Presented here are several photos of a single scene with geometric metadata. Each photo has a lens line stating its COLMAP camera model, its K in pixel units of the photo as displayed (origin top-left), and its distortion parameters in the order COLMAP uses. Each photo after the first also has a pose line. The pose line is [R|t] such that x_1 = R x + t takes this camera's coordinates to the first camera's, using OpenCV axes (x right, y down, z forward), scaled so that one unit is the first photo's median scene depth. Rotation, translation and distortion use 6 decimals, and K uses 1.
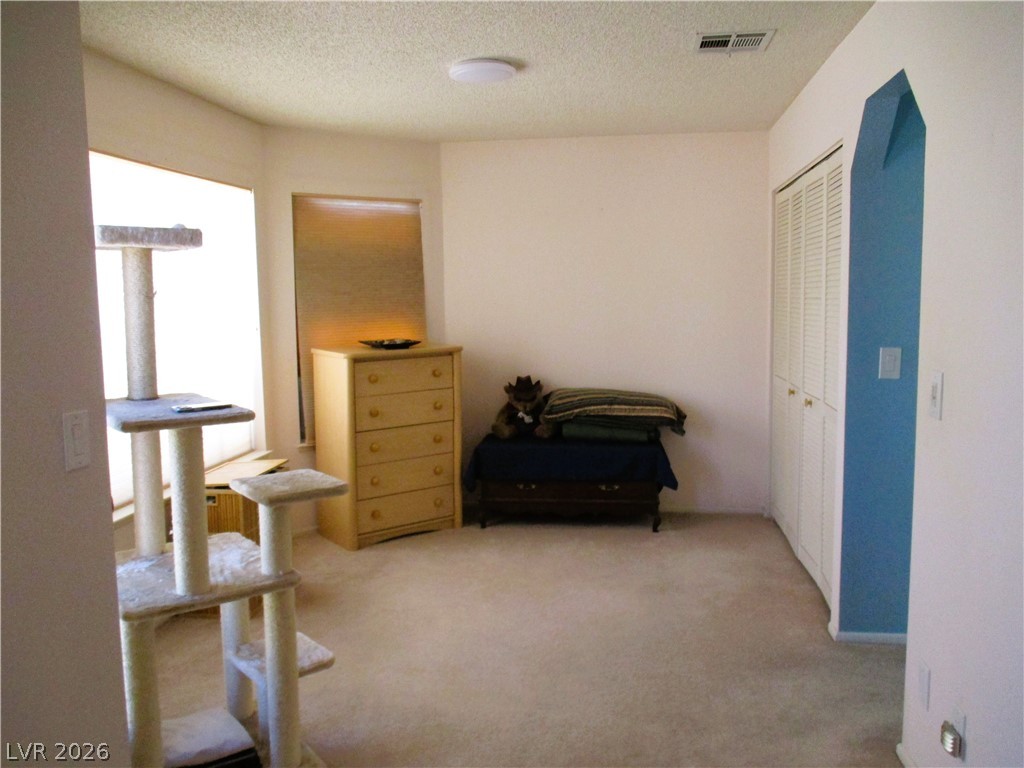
lens RADIAL K [[867.0, 0, 512.0], [0, 867.0, 384.0], [0, 0, 1]] dist [-0.005758, -0.000608]
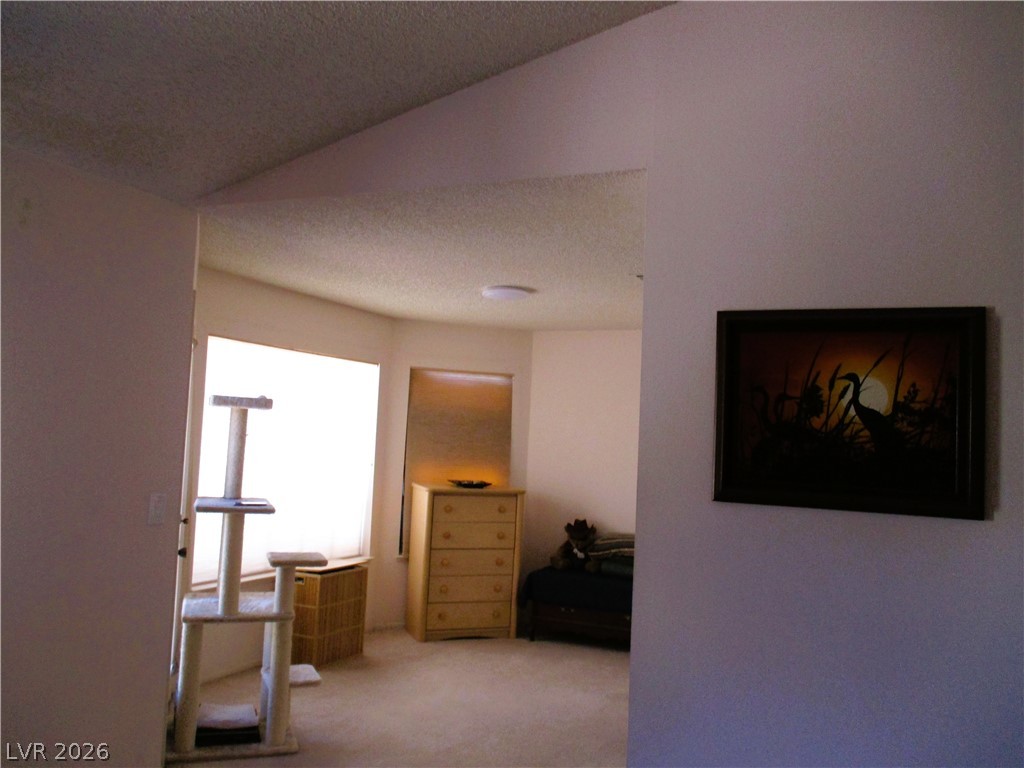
lens RADIAL K [[867.0, 0, 512.0], [0, 867.0, 384.0], [0, 0, 1]] dist [-0.005758, -0.000608]
pose [[0.958783, 0.043789, -0.280744, 0.277302], [-0.092177, 0.982551, -0.161546, 0.010662], [0.268771, 0.180766, 0.946090, -0.235205]]
